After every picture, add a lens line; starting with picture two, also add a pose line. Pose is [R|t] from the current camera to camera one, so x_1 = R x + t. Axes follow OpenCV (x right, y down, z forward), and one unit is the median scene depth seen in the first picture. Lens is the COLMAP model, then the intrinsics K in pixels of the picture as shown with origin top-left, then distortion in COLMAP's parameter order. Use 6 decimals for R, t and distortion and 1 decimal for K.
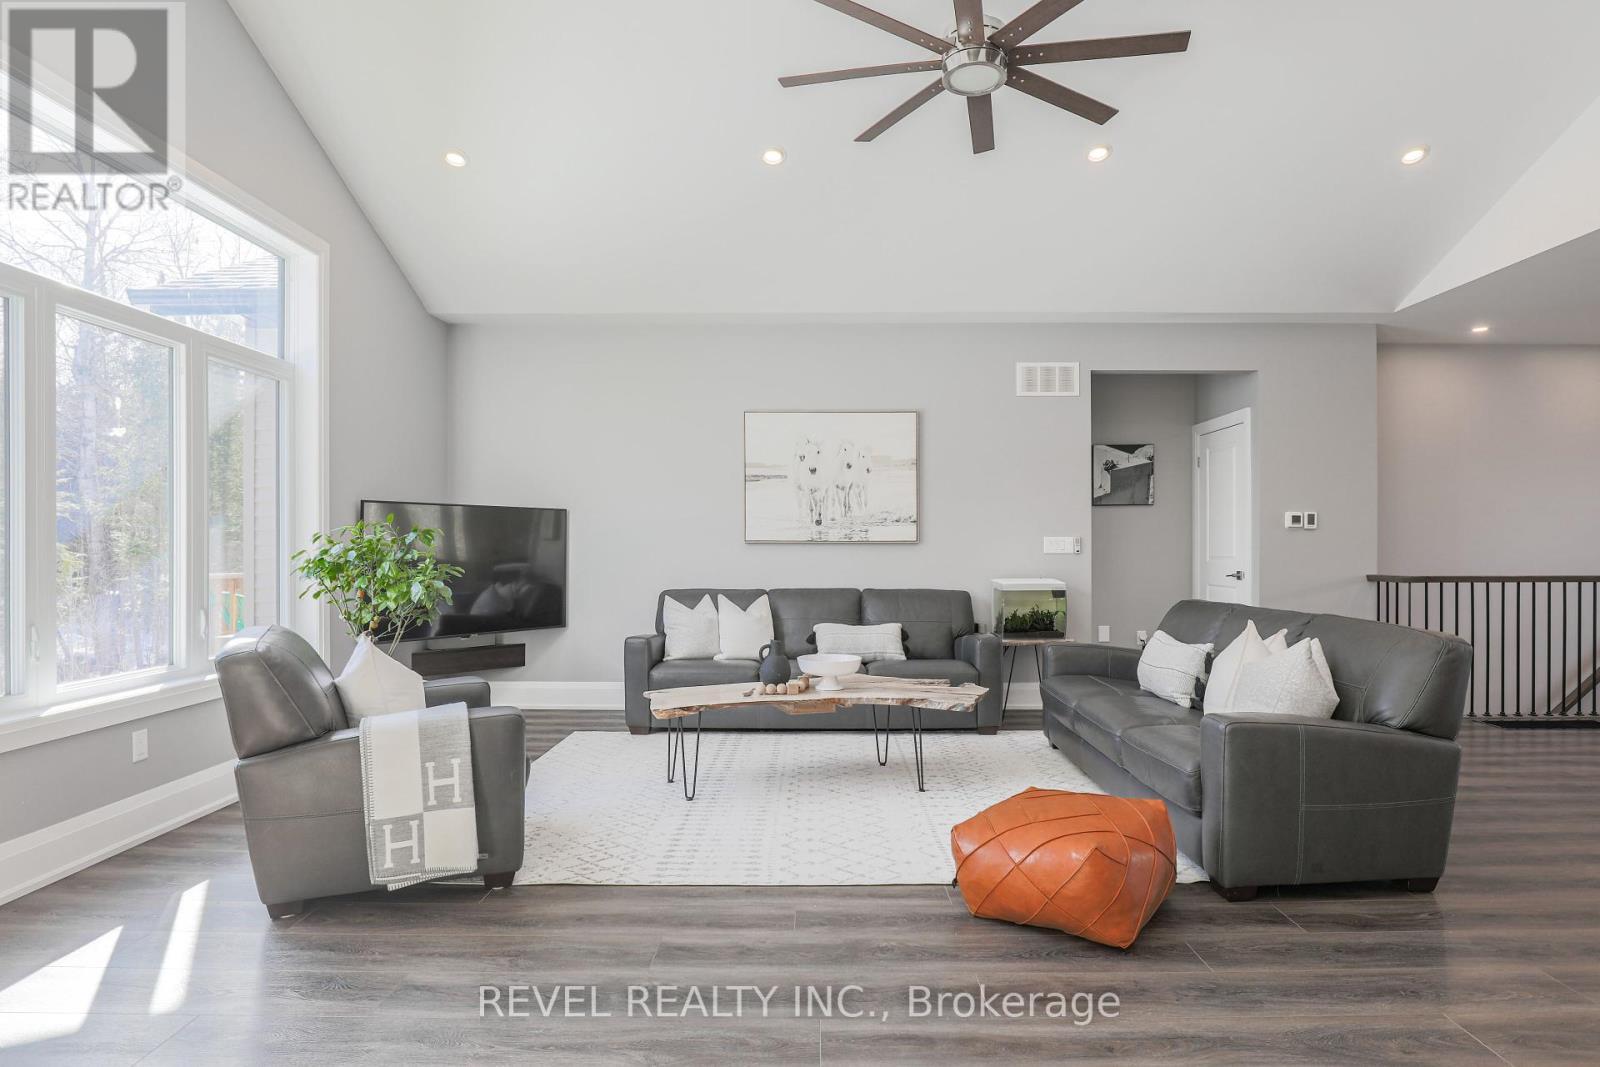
lens RADIAL K [[884.8, 0, 819.6], [0, 884.8, 541.8], [0, 0, 1]] dist [-0.019676, -0.000163]
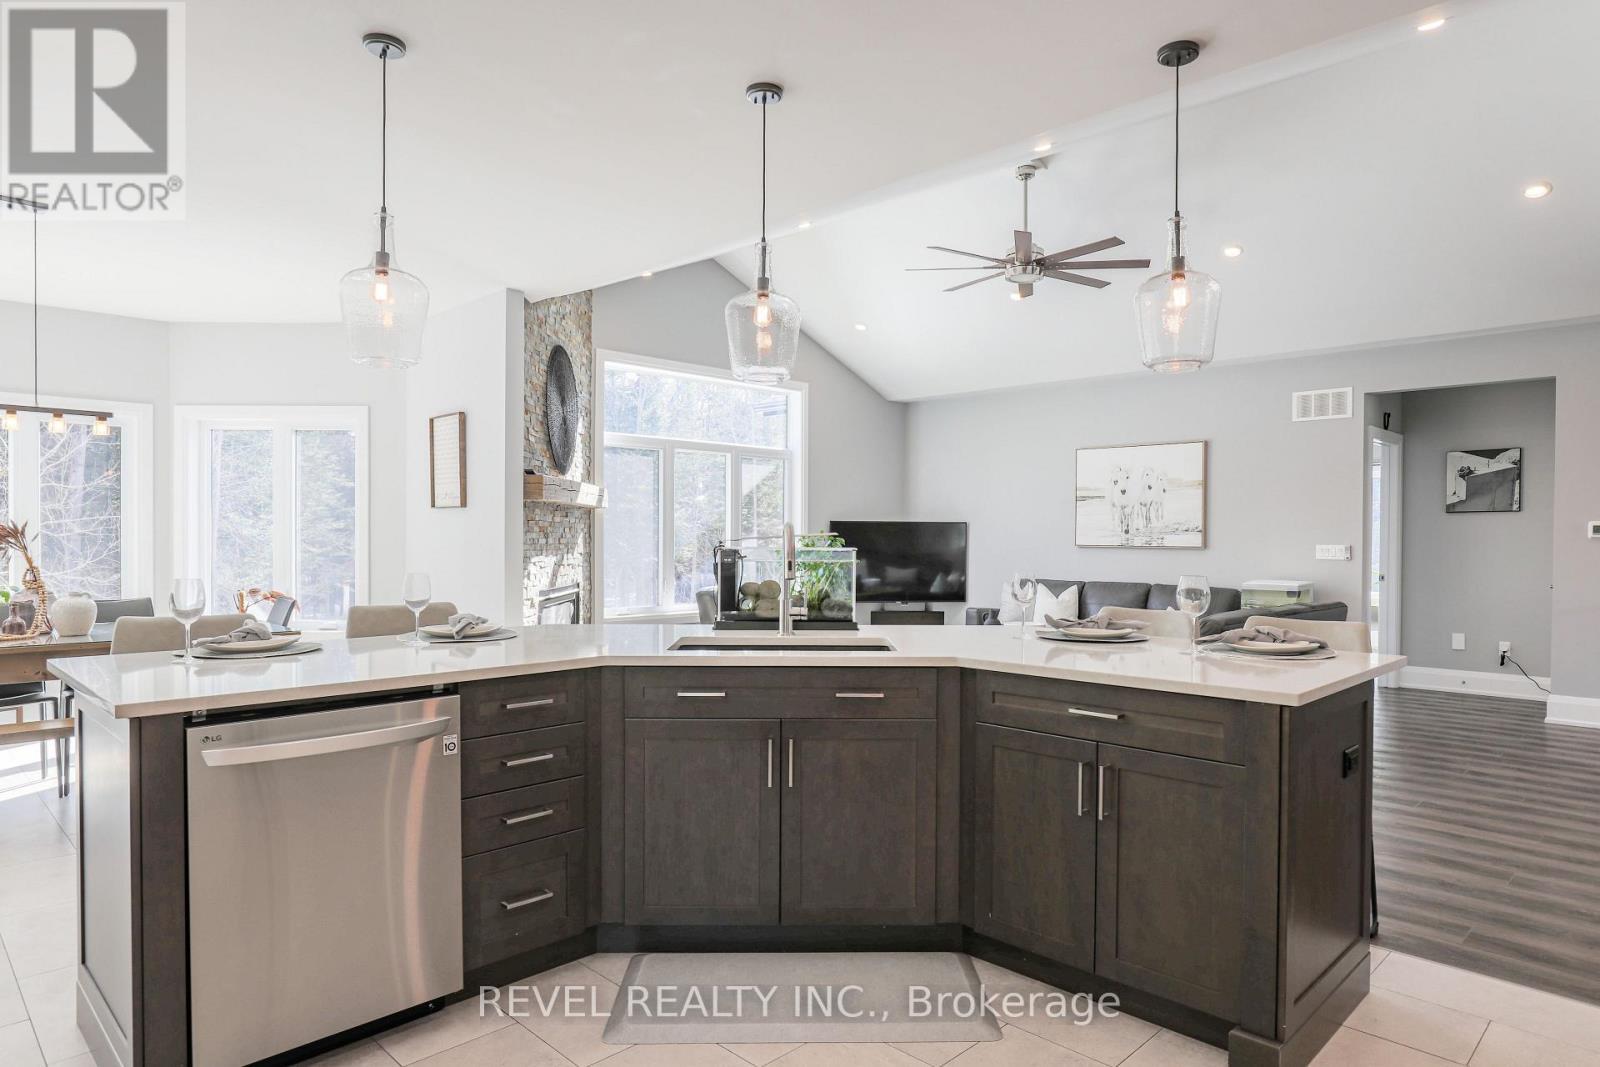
lens RADIAL K [[957.8, 0, 800.0], [0, 957.8, 533.5], [0, 0, 1]] dist [0.000721, -0.000211]
pose [[0.707134, 0.004212, -0.707067, 0.654759], [-0.001443, 0.999989, 0.004513, -0.024726], [0.707078, -0.002171, 0.707132, -0.335403]]
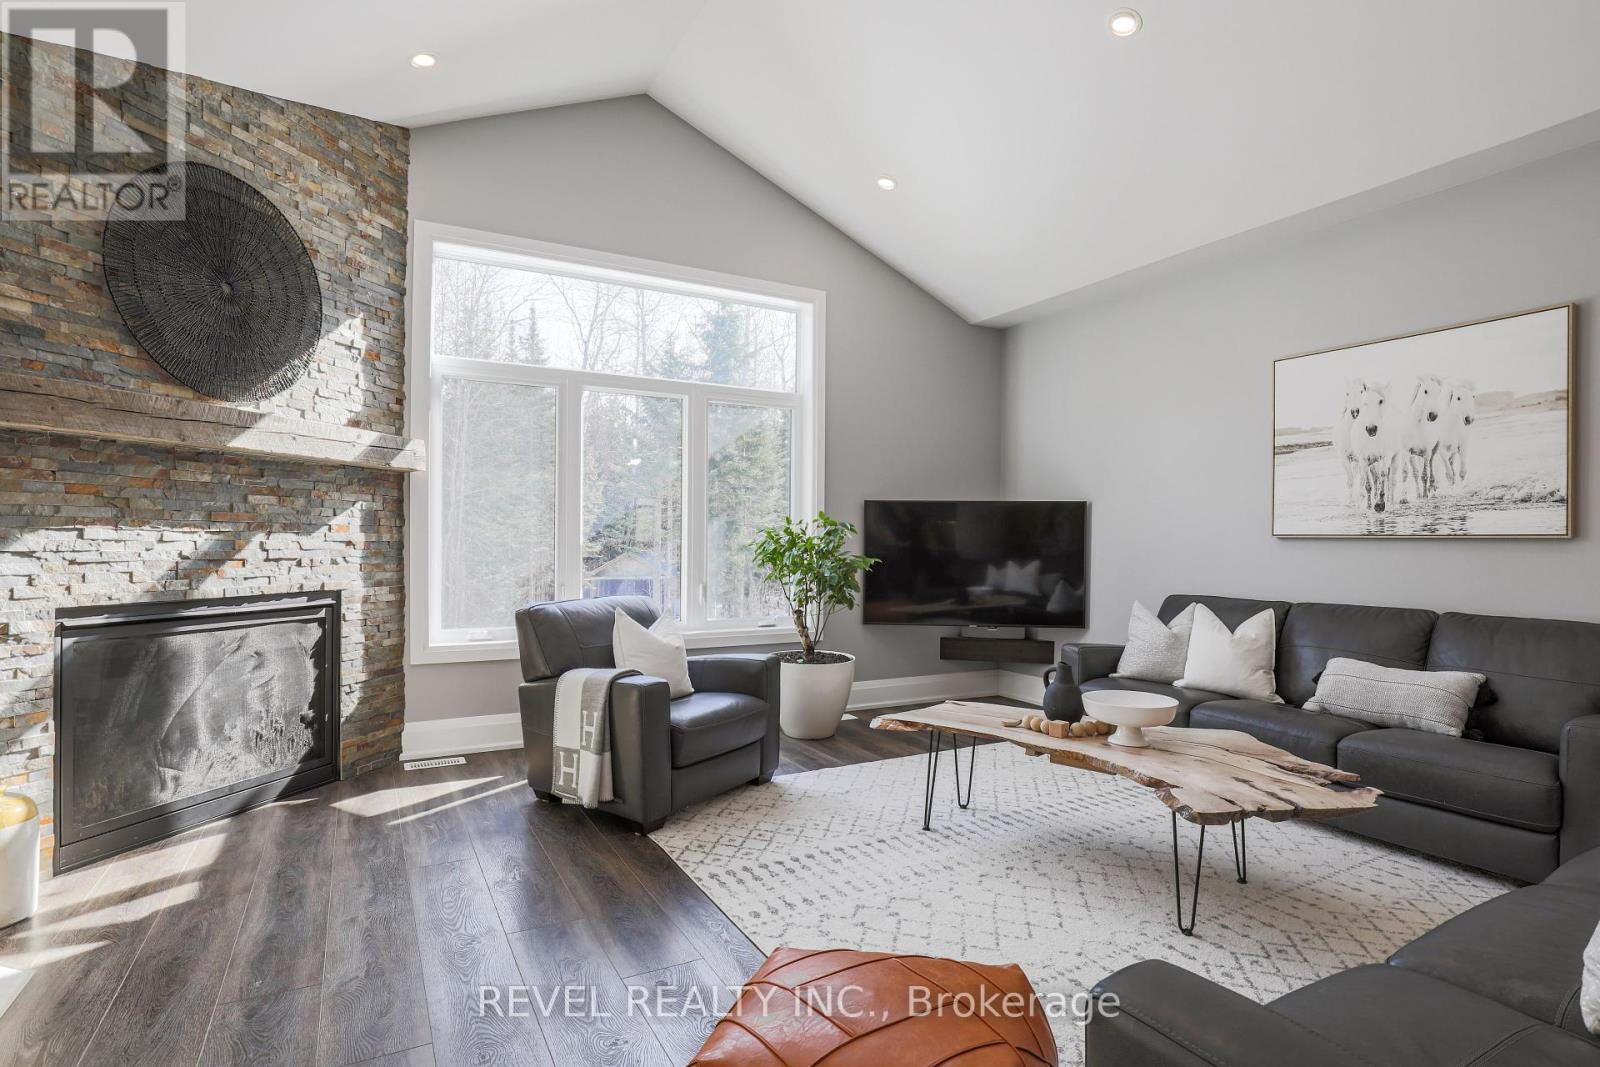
lens RADIAL K [[820.3, 0, 801.6], [0, 820.3, 538.9], [0, 0, 1]] dist [-0.021680, 0.000995]
pose [[0.478627, 0.001762, -0.878016, 0.326293], [-0.003690, 0.999993, -0.000004, 0.003490], [0.878010, 0.003242, 0.478631, 0.326696]]
